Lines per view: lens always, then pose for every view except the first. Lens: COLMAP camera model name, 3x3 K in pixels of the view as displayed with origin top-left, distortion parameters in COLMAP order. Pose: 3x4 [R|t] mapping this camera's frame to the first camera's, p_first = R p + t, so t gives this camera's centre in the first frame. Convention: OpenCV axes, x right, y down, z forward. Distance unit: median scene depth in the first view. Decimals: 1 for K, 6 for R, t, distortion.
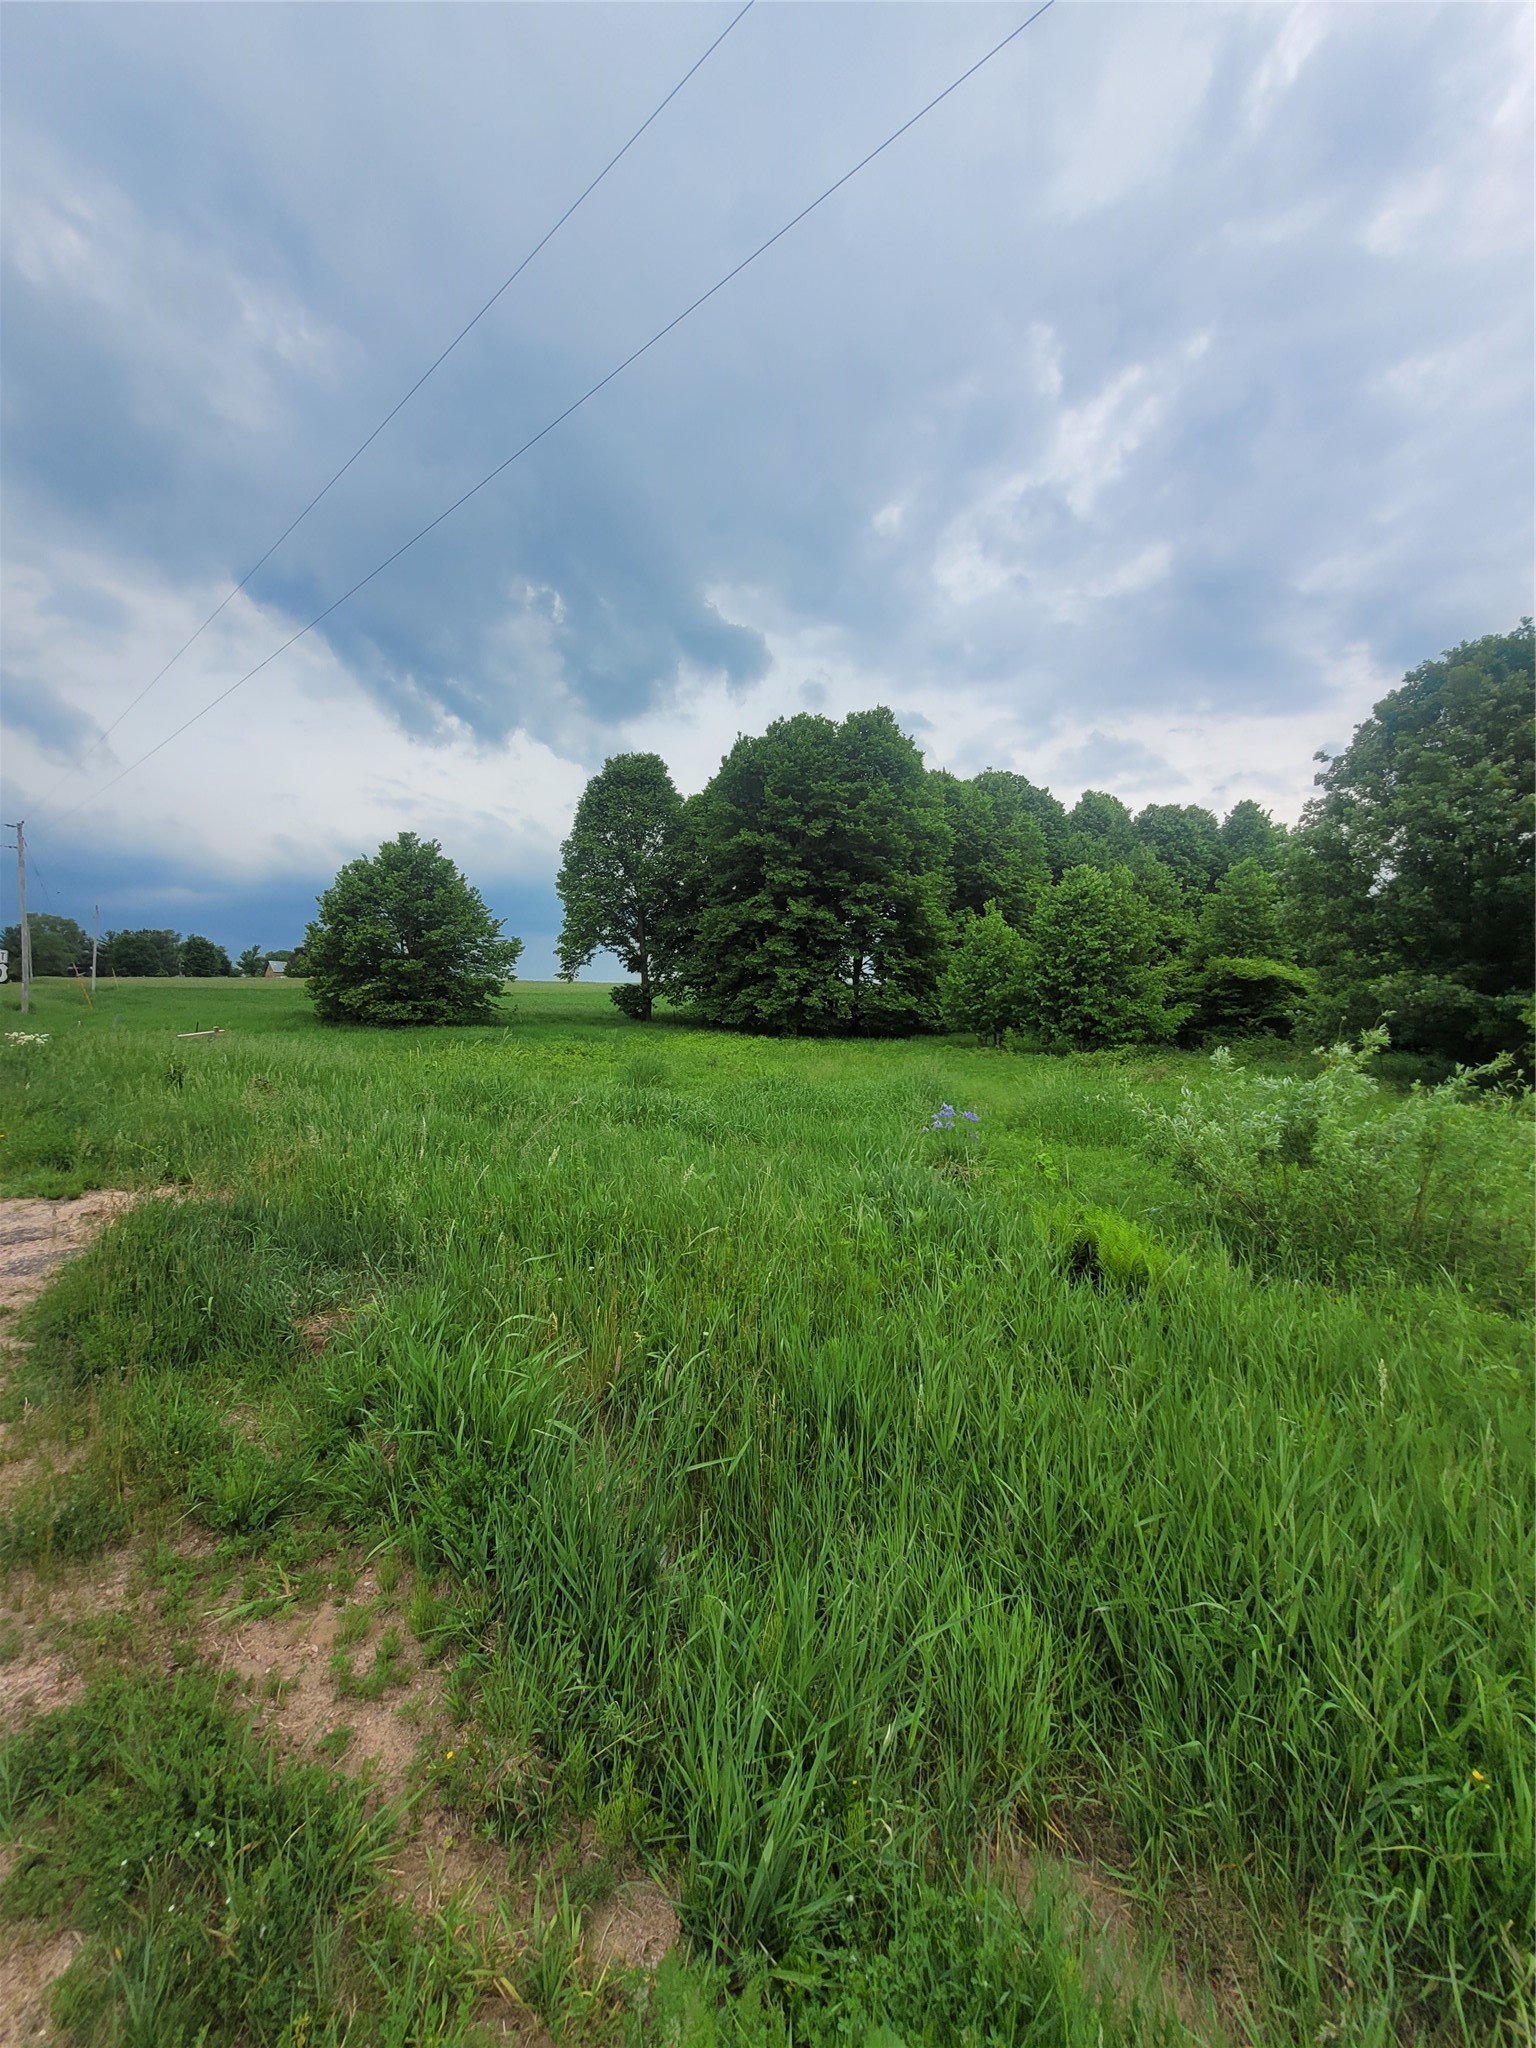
lens RADIAL K [[812.4, 0, 767.8], [0, 812.4, 1009.8], [0, 0, 1]] dist [0.008210, -0.000176]
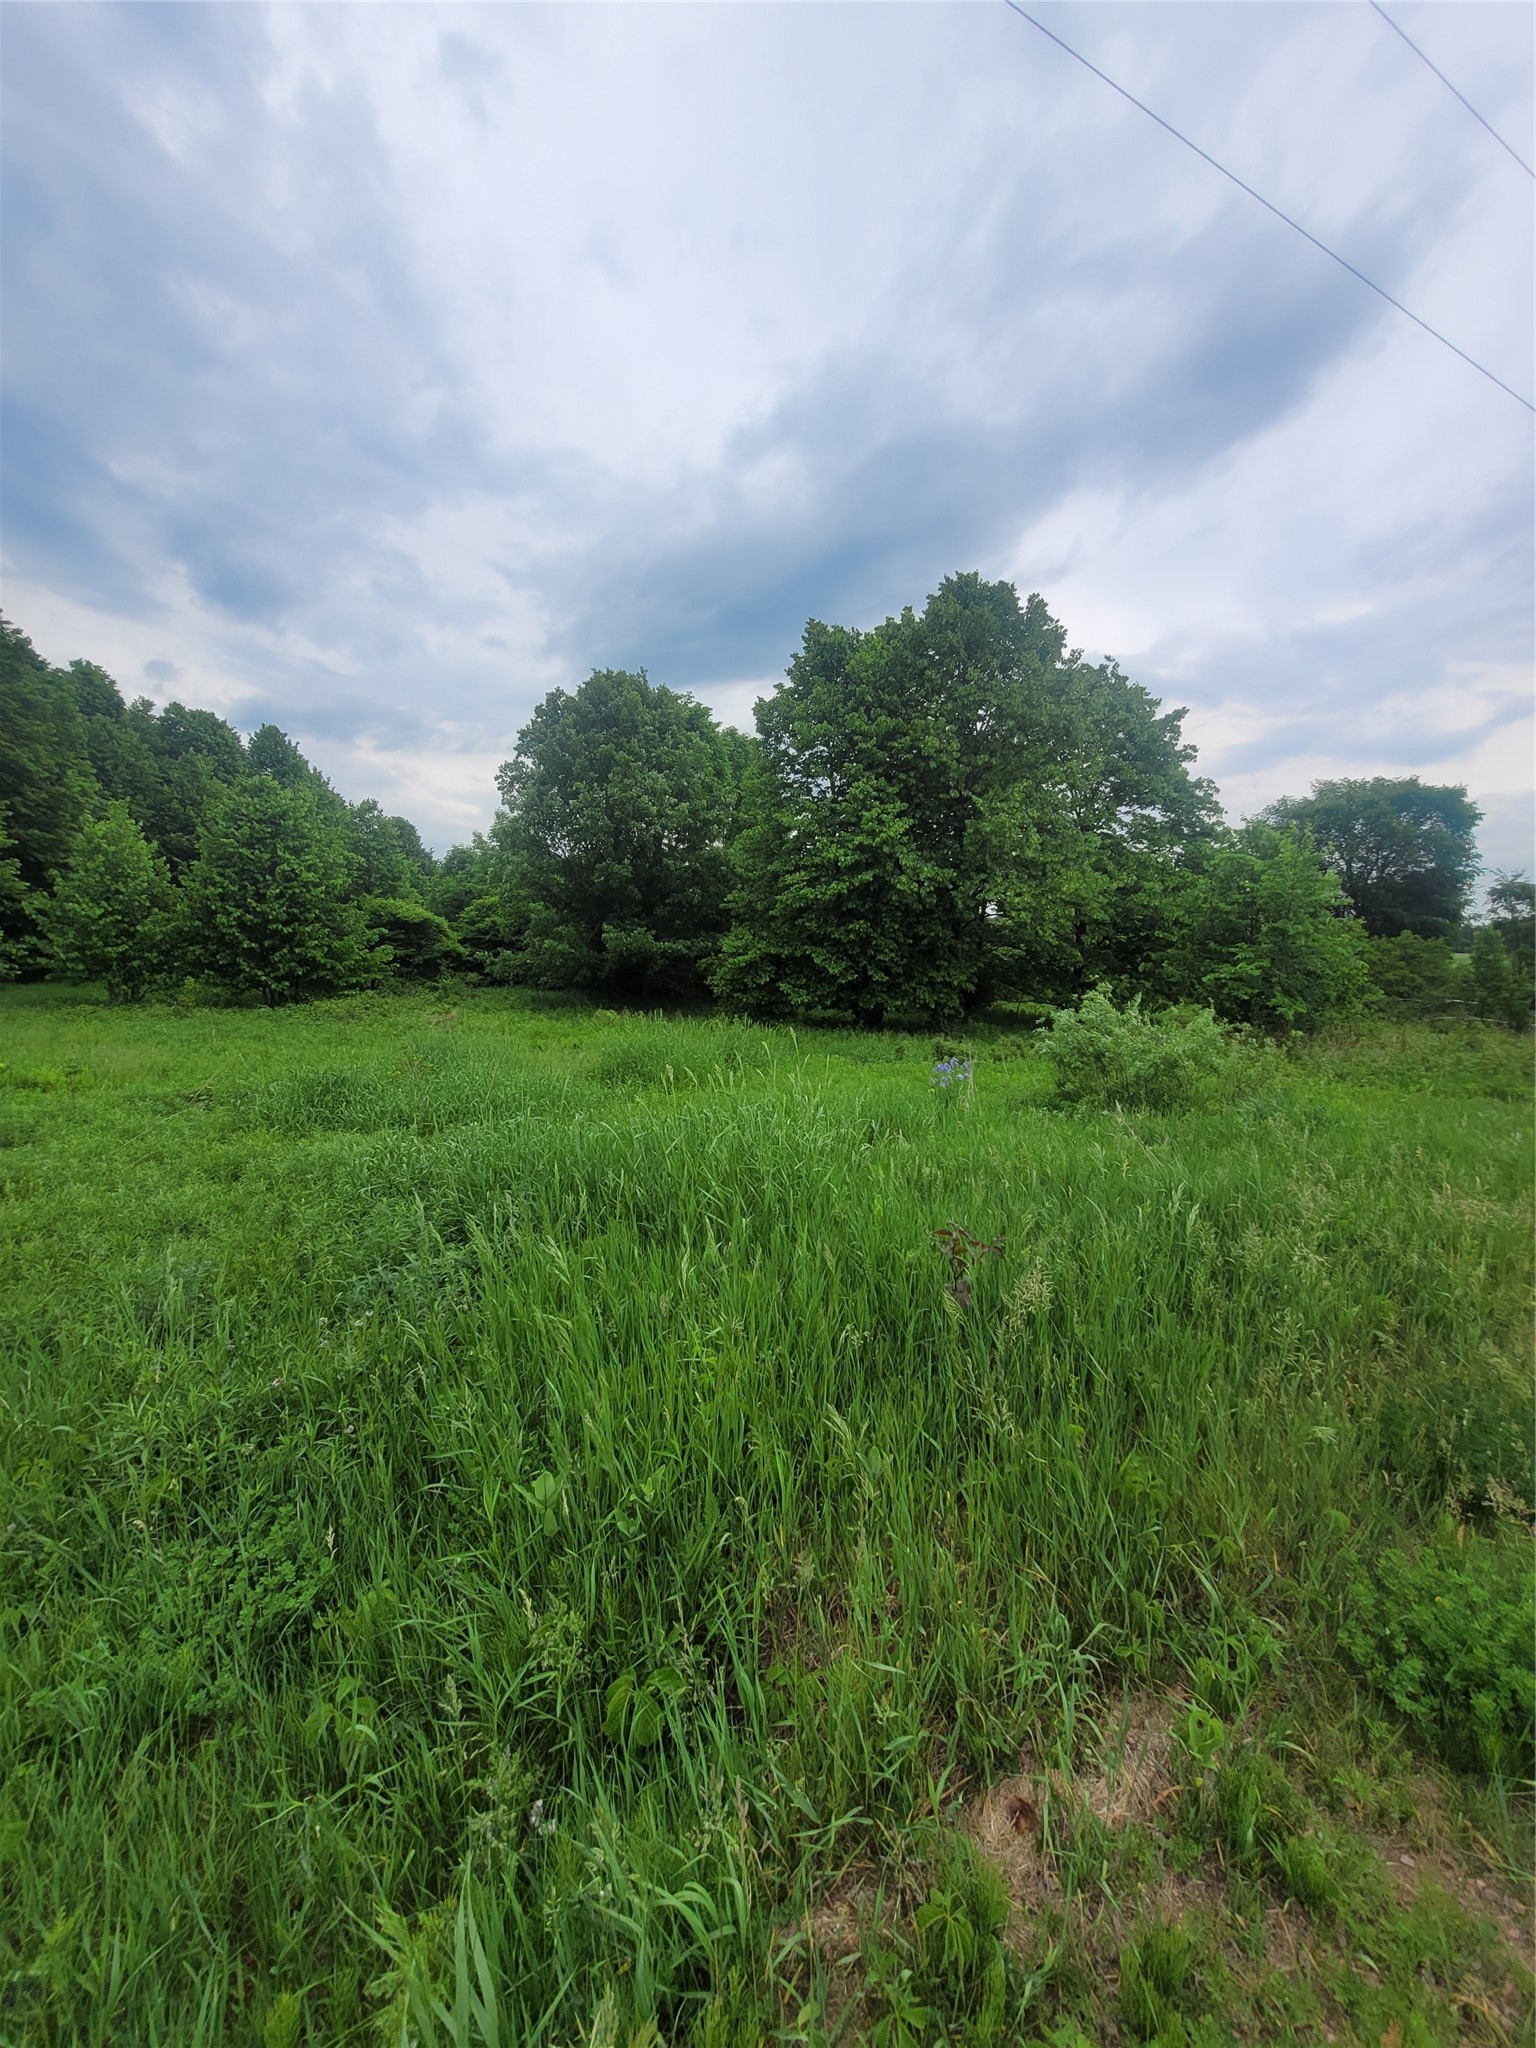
lens RADIAL K [[812.4, 0, 767.8], [0, 812.4, 1009.8], [0, 0, 1]] dist [0.008210, -0.000176]
pose [[0.322288, -0.078227, 0.943404, -0.208868], [-0.001769, 0.996528, 0.083237, -0.009054], [-0.946640, -0.028495, 0.321031, 0.191924]]
